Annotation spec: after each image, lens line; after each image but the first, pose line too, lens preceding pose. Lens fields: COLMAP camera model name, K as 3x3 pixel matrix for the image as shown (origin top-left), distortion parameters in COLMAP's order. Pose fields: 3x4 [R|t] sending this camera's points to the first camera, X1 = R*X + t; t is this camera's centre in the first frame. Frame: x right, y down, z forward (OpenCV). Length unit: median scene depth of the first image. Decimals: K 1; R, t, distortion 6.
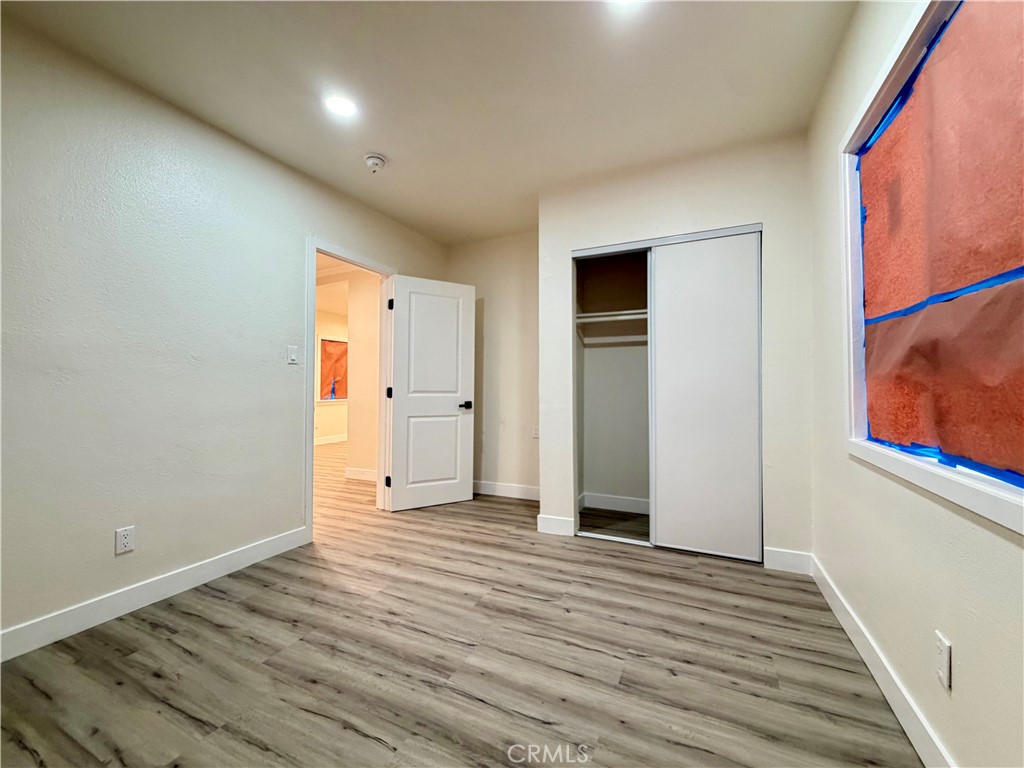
lens RADIAL K [[408.5, 0, 508.8], [0, 408.5, 385.0], [0, 0, 1]] dist [-0.001263, 0.000217]
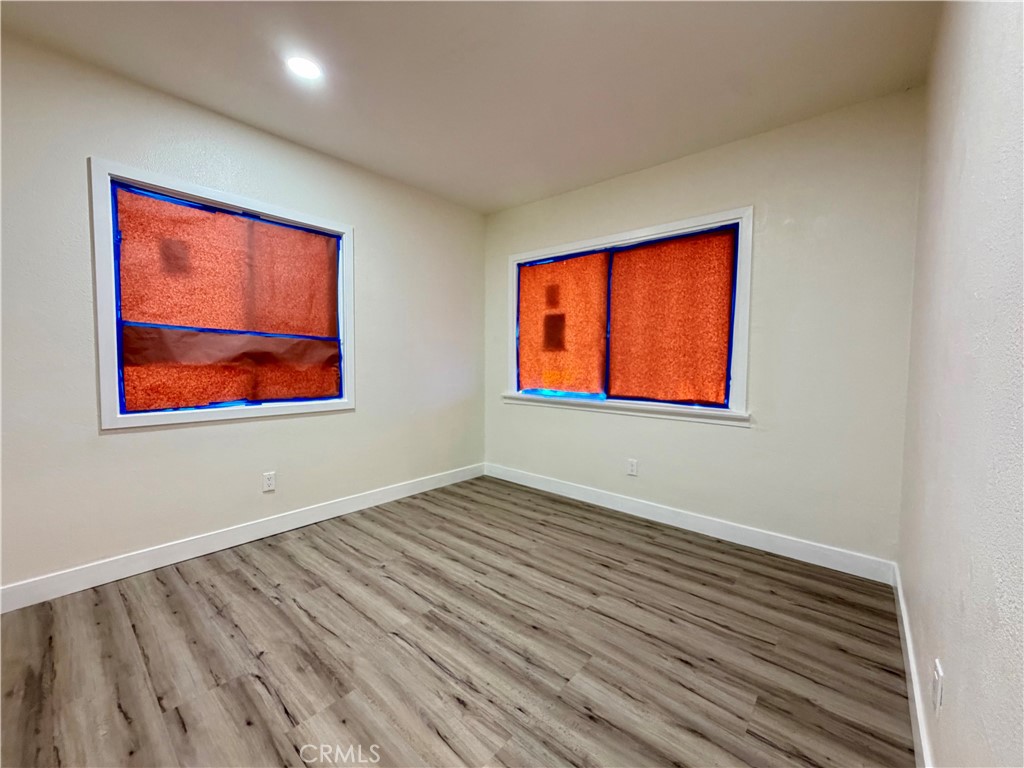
lens RADIAL K [[408.5, 0, 512.6], [0, 408.5, 382.4], [0, 0, 1]] dist [-0.001263, 0.000217]
pose [[-0.966198, -0.022402, 0.256825, -0.636320], [-0.010873, 0.998872, 0.046223, -0.038588], [-0.257571, 0.041868, -0.965352, 1.930482]]
